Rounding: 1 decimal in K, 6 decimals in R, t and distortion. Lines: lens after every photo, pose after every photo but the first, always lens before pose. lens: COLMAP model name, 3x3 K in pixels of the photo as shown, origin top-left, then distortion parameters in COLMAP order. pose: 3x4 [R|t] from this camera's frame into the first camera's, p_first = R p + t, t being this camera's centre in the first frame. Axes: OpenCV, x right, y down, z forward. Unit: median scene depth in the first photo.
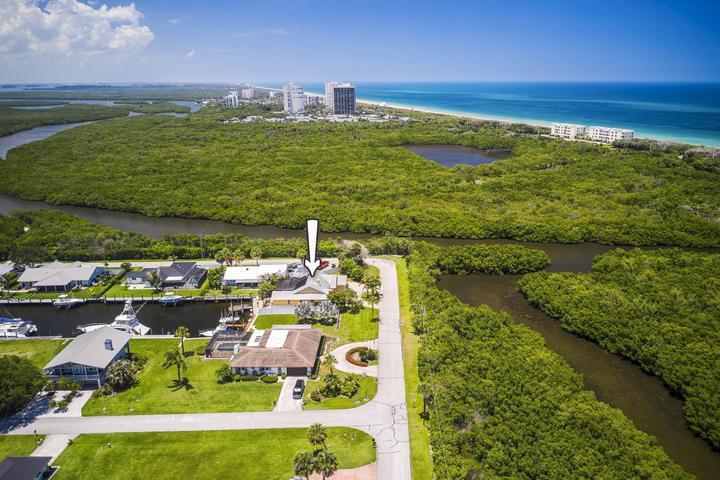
lens RADIAL K [[567.6, 0, 371.7], [0, 567.6, 239.6], [0, 0, 1]] dist [-0.020470, -0.007958]
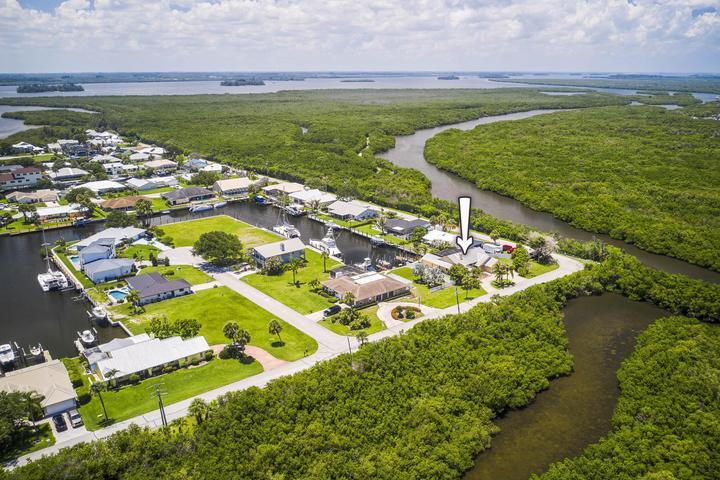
lens RADIAL K [[567.6, 0, 371.7], [0, 567.6, 239.6], [0, 0, 1]] dist [-0.020470, -0.007958]
pose [[0.609860, 0.229559, -0.758533, 0.384126], [-0.216625, 0.968965, 0.119077, -0.029505], [0.762328, 0.091697, 0.640662, 0.099673]]
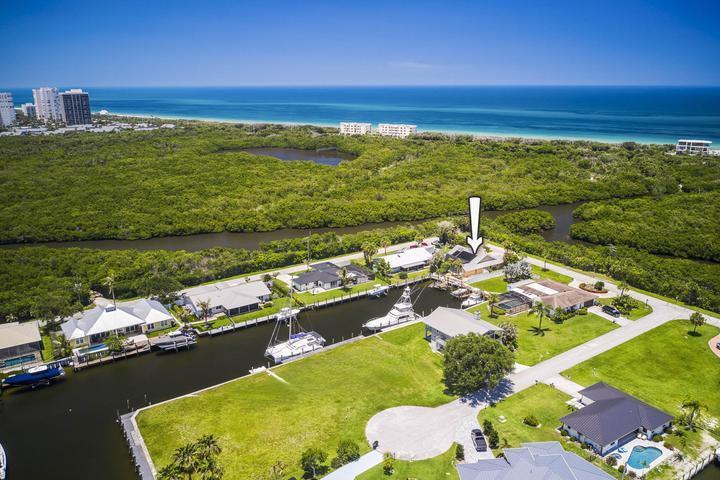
lens RADIAL K [[590.4, 0, 360.0], [0, 590.4, 240.0], [0, 0, 1]] dist [-0.016668, -0.001320]
pose [[0.831393, -0.142475, 0.537109, -0.590303], [0.152578, 0.987952, 0.025891, -0.012214], [-0.534327, 0.060425, 0.843115, 0.061803]]
